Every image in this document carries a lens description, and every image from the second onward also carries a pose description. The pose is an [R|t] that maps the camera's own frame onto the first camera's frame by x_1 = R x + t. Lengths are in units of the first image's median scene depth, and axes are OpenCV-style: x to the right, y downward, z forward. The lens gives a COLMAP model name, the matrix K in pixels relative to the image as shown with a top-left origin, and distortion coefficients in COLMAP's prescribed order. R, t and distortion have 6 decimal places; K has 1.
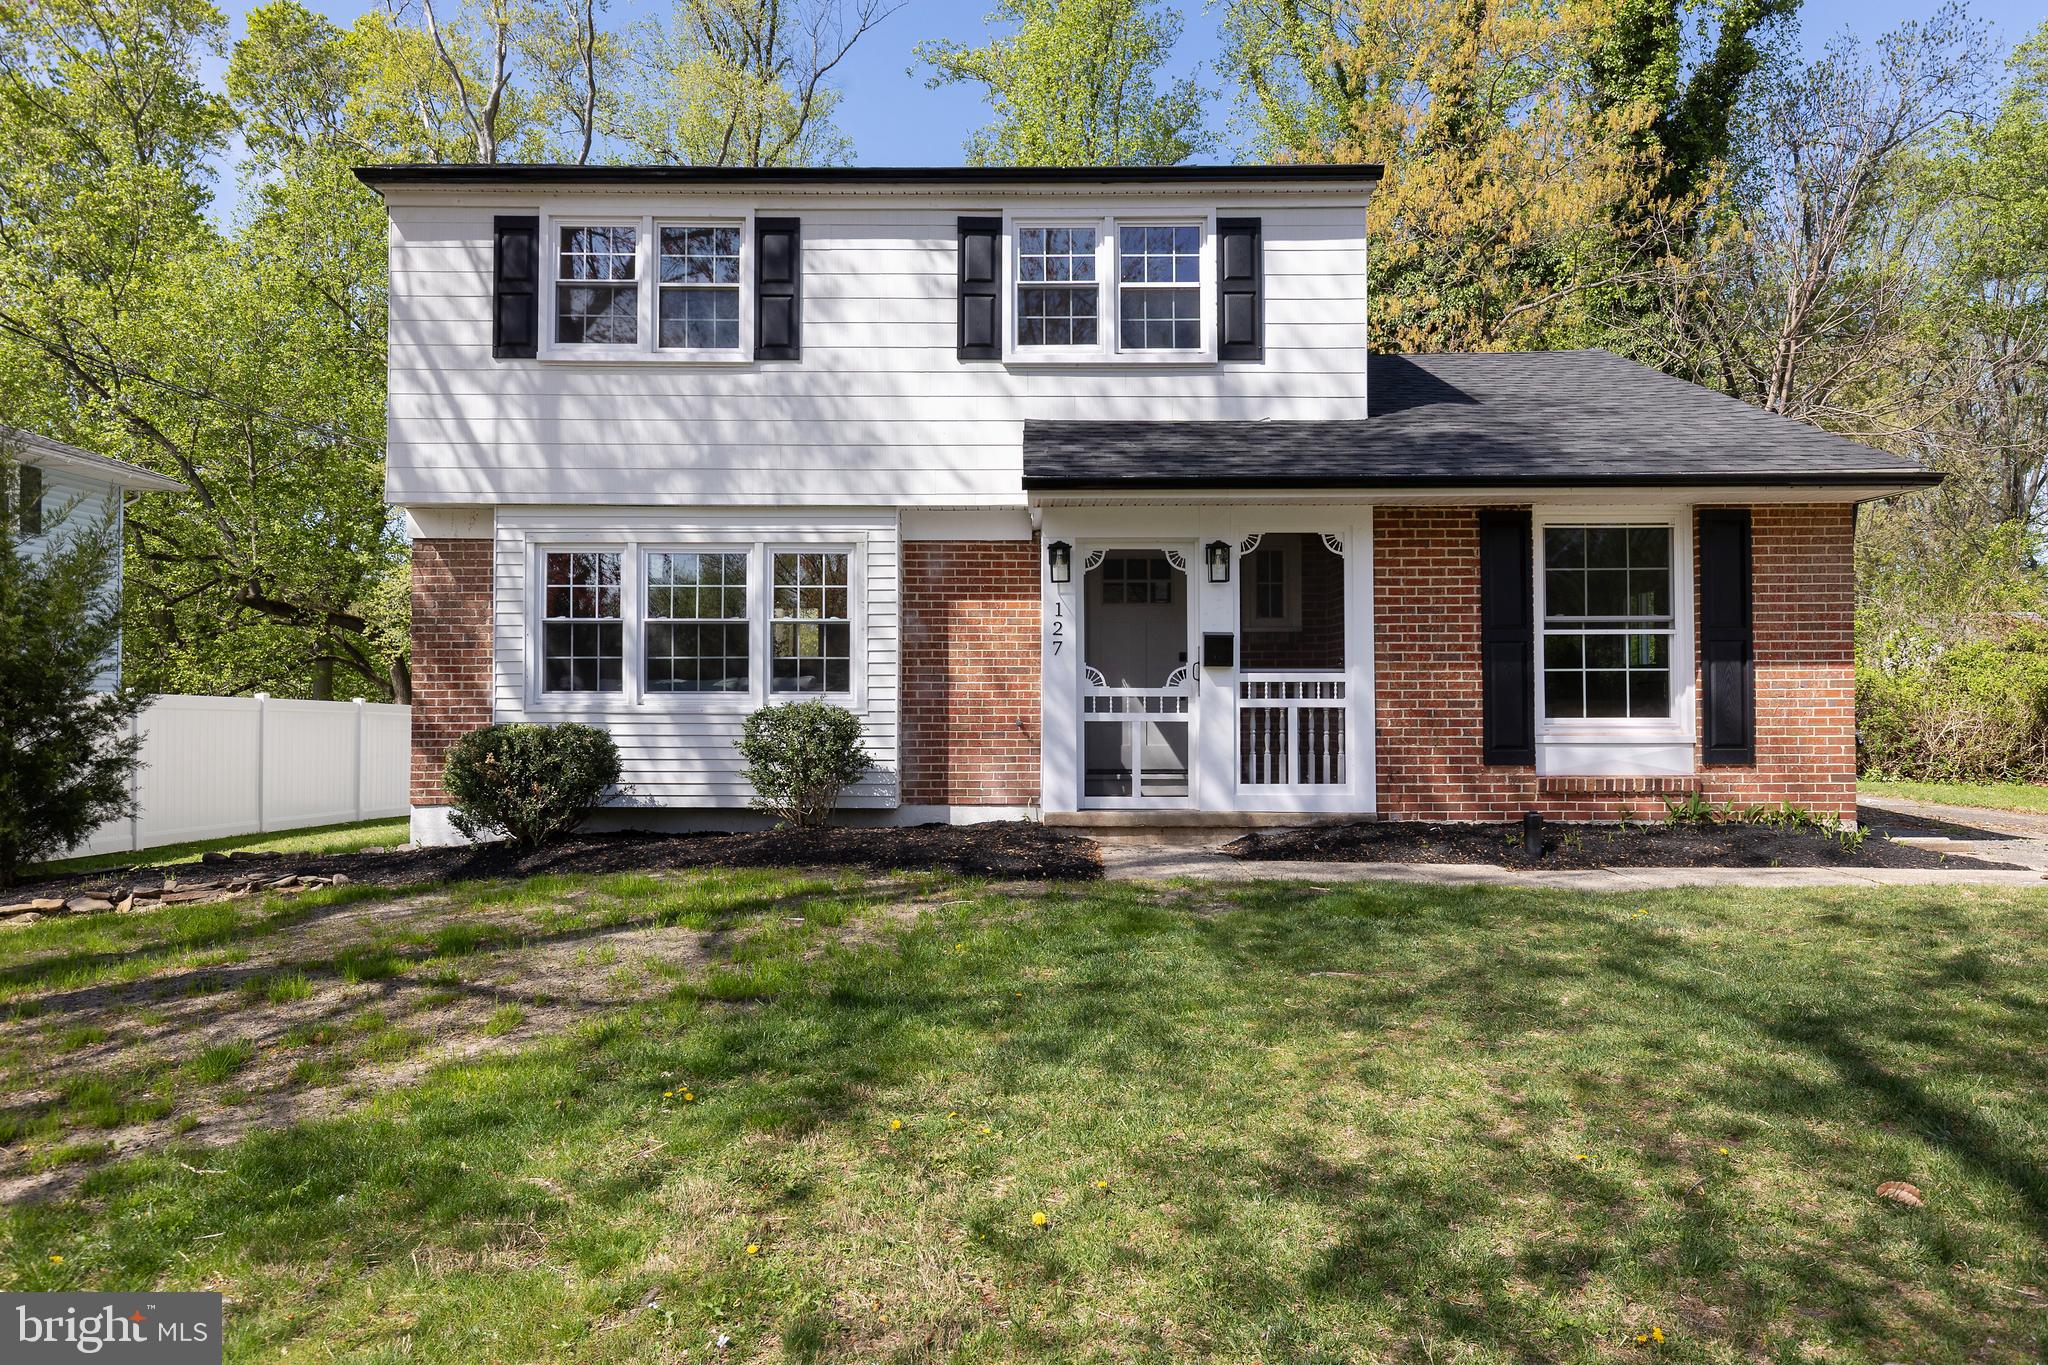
lens RADIAL K [[1308.6, 0, 1024.0], [0, 1308.6, 682.5], [0, 0, 1]] dist [0.009472, 0.001177]
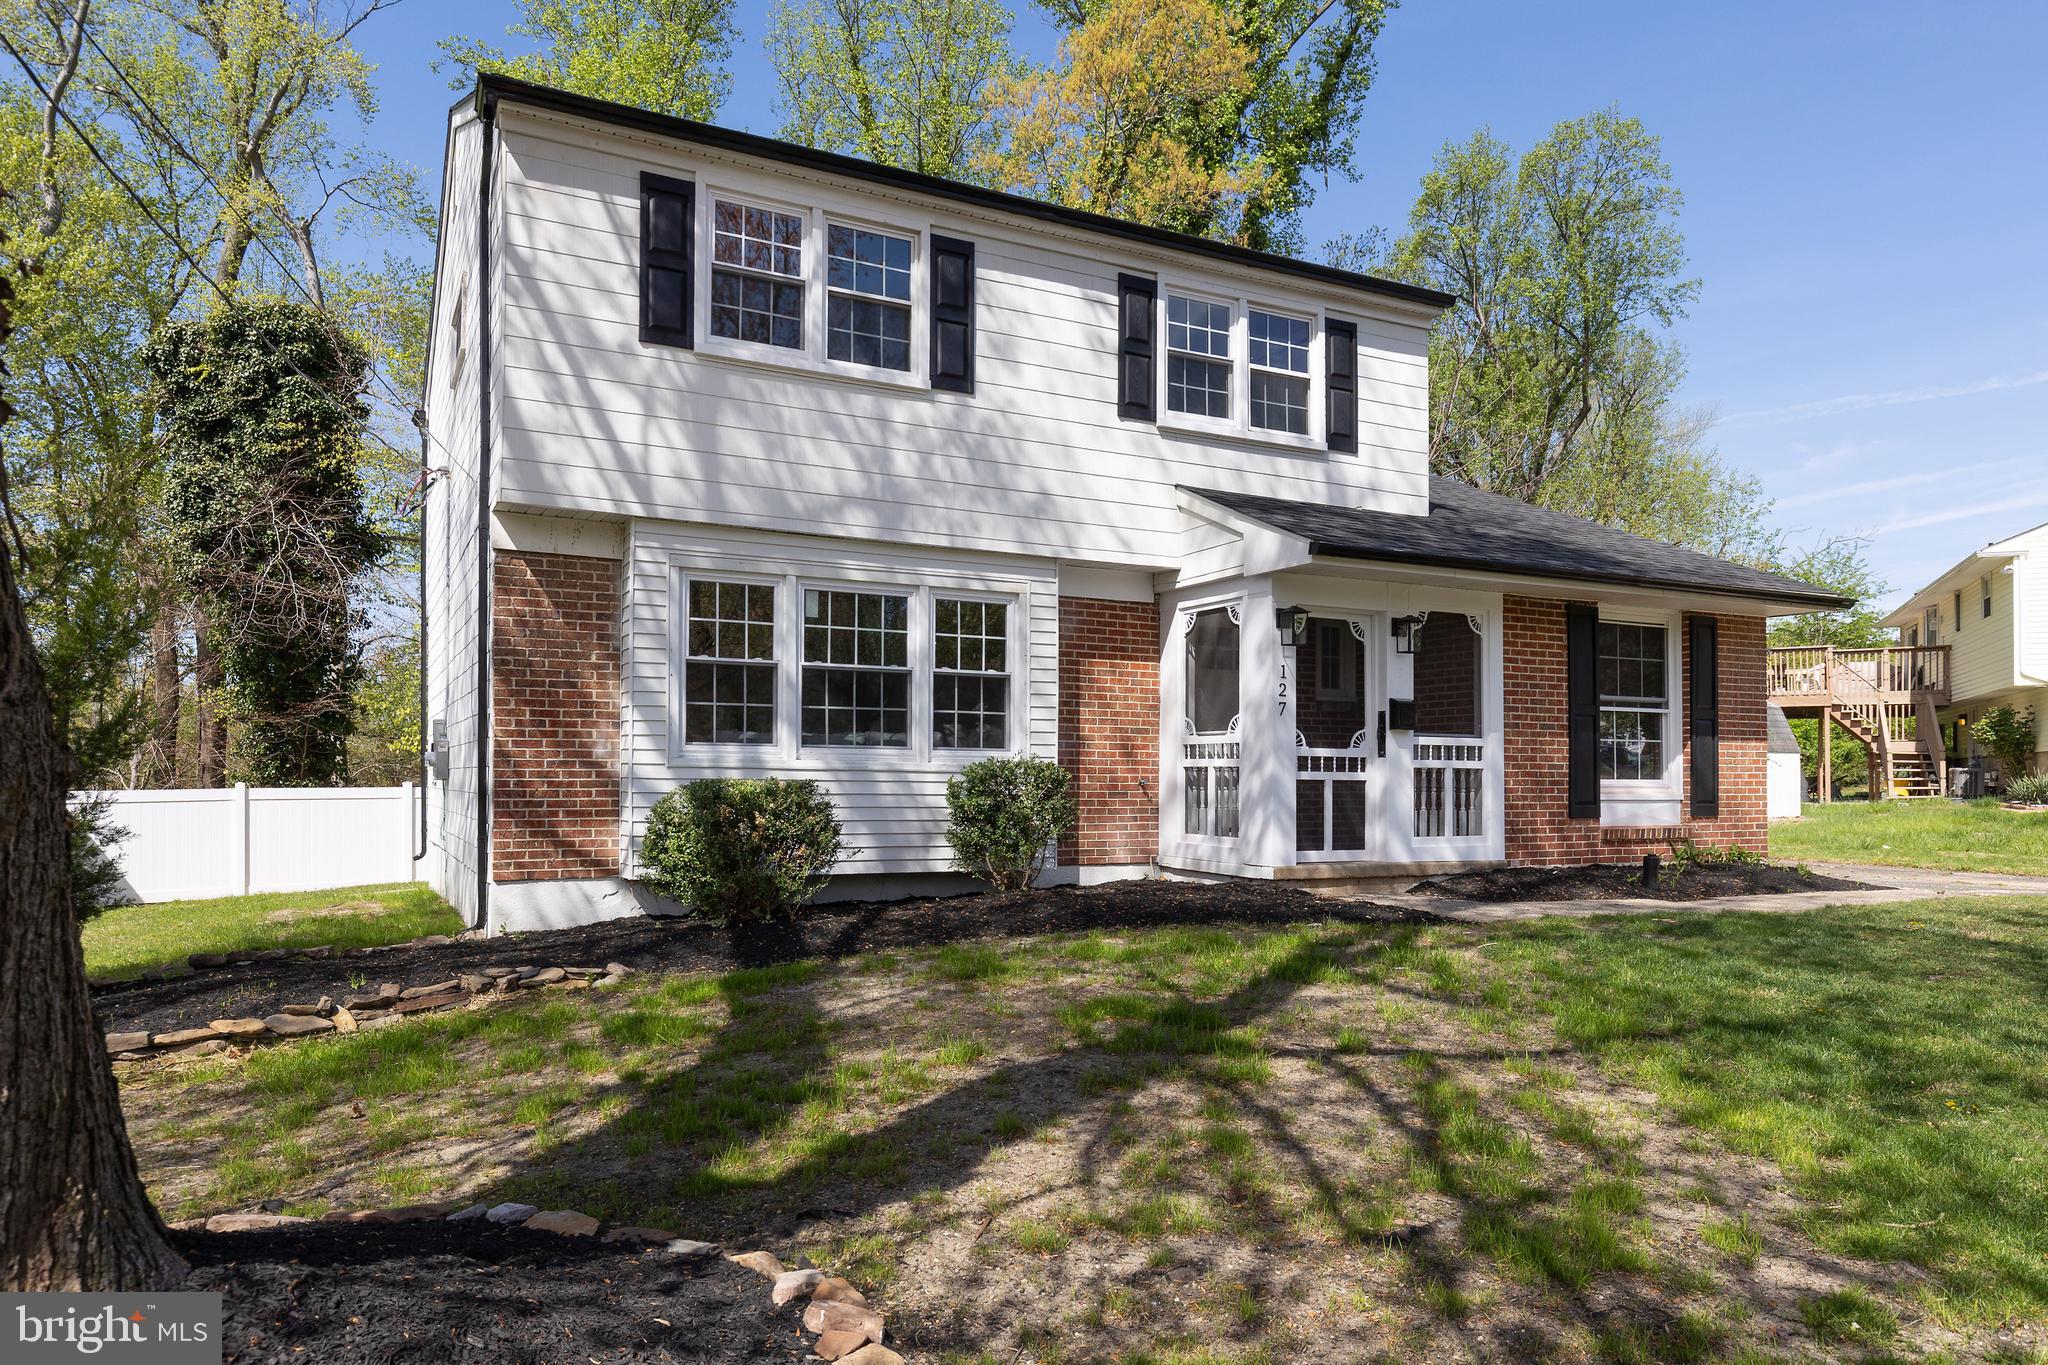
lens RADIAL K [[1285.3, 0, 1016.3], [0, 1285.3, 765.3], [0, 0, 1]] dist [0.003535, -0.000019]
pose [[0.895348, 0.011177, 0.445226, -0.553790], [-0.013441, 0.999908, 0.001929, 0.017385], [-0.445164, -0.007711, 0.895416, 0.159258]]
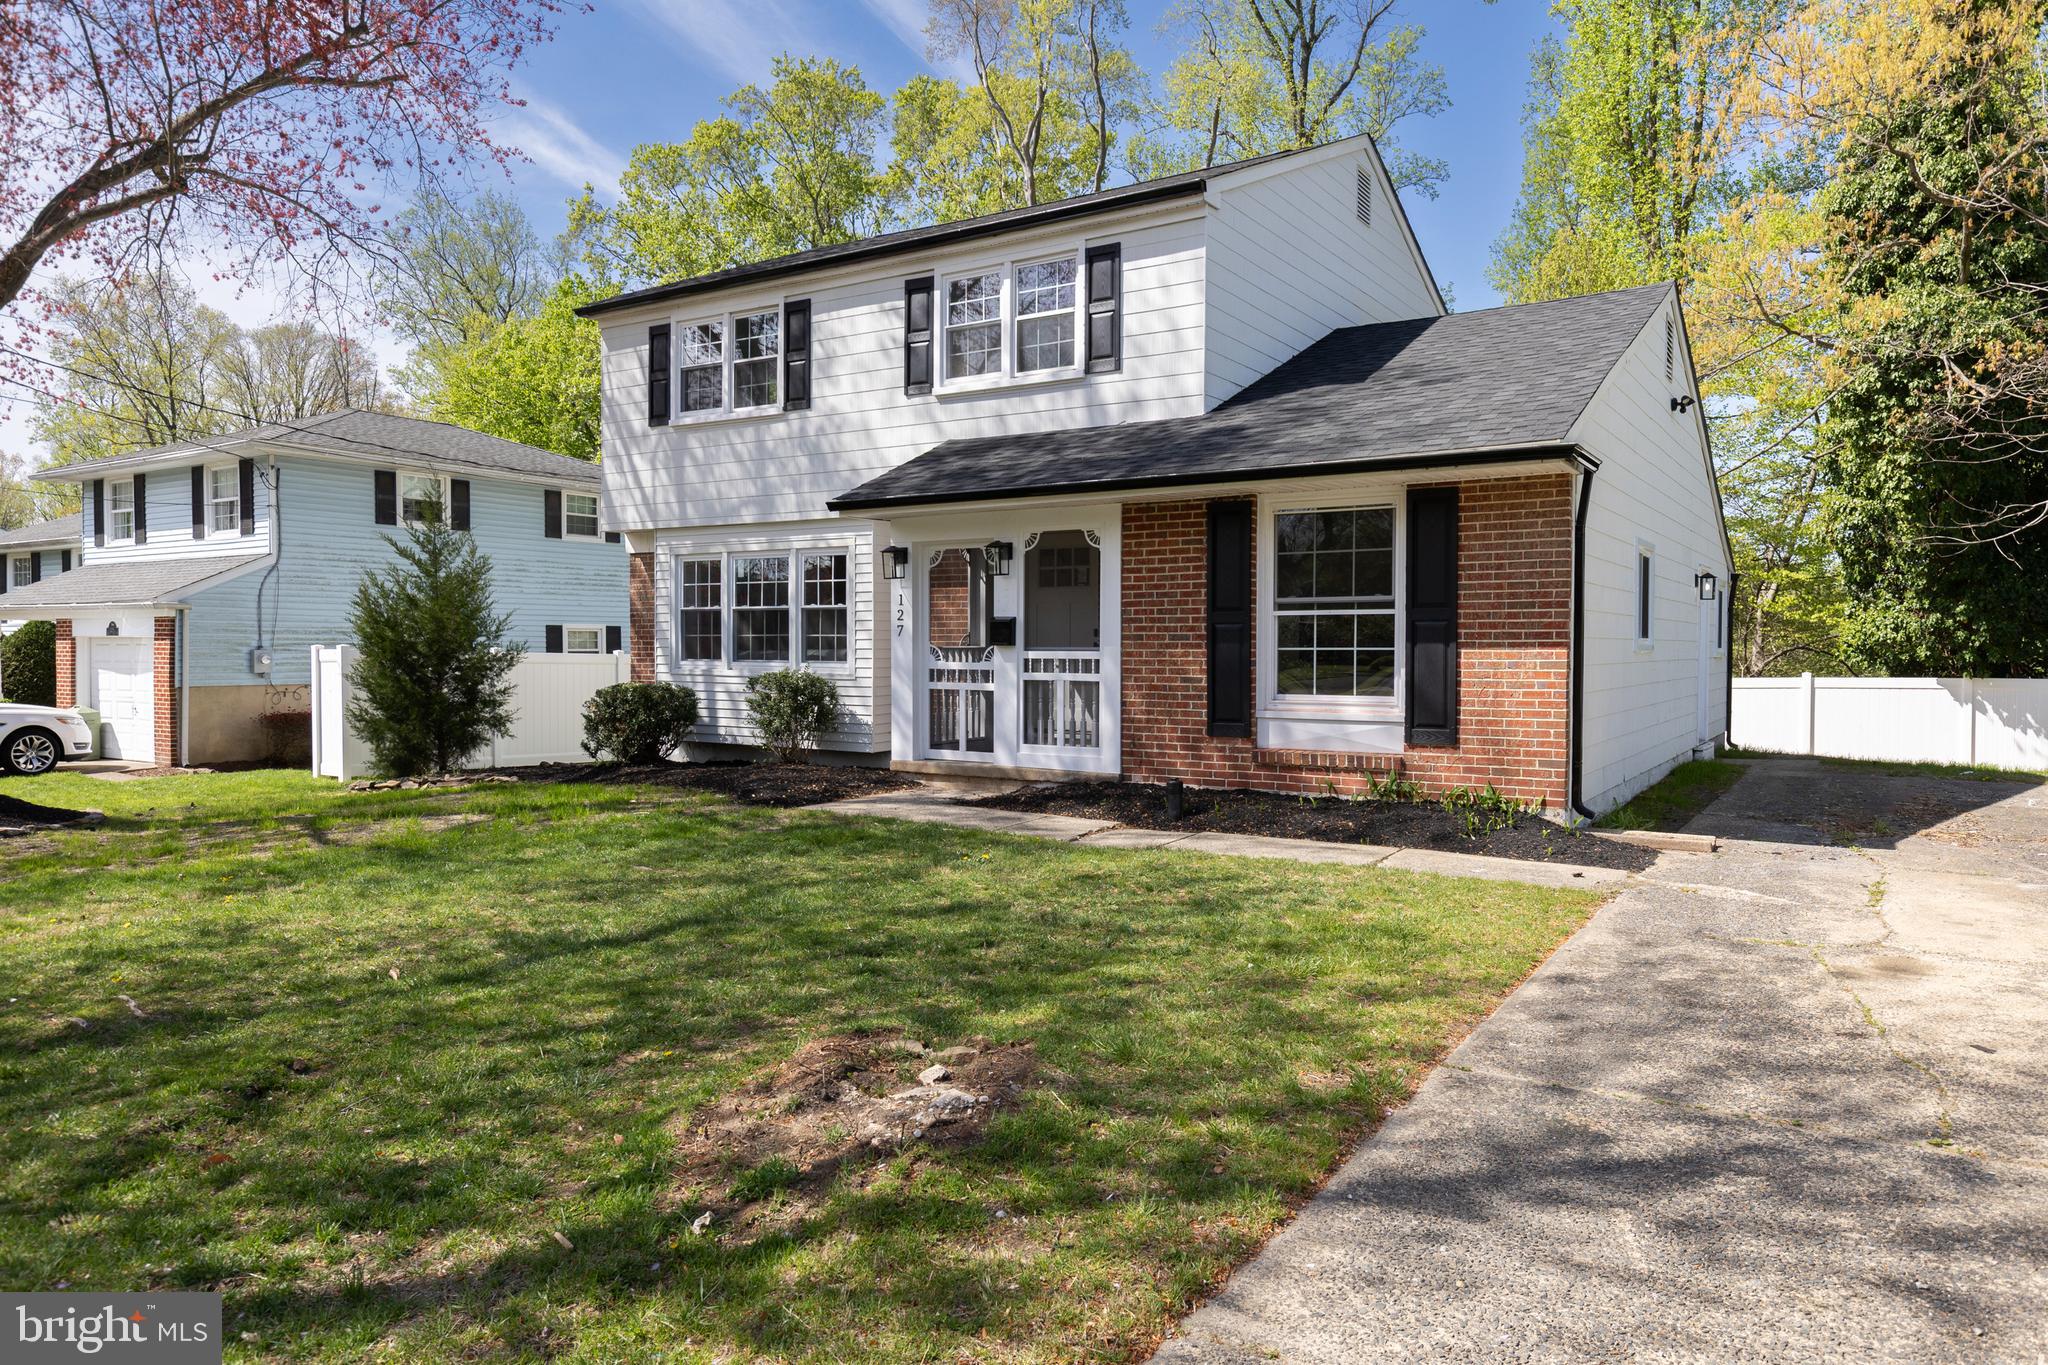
lens RADIAL K [[1325.8, 0, 1024.0], [0, 1325.8, 682.5], [0, 0, 1]] dist [-0.003883, -0.000274]
pose [[0.843490, 0.017076, -0.536873, 0.729088], [0.004797, 0.999215, 0.039319, -0.023250], [0.537123, -0.035741, 0.842746, -0.013393]]
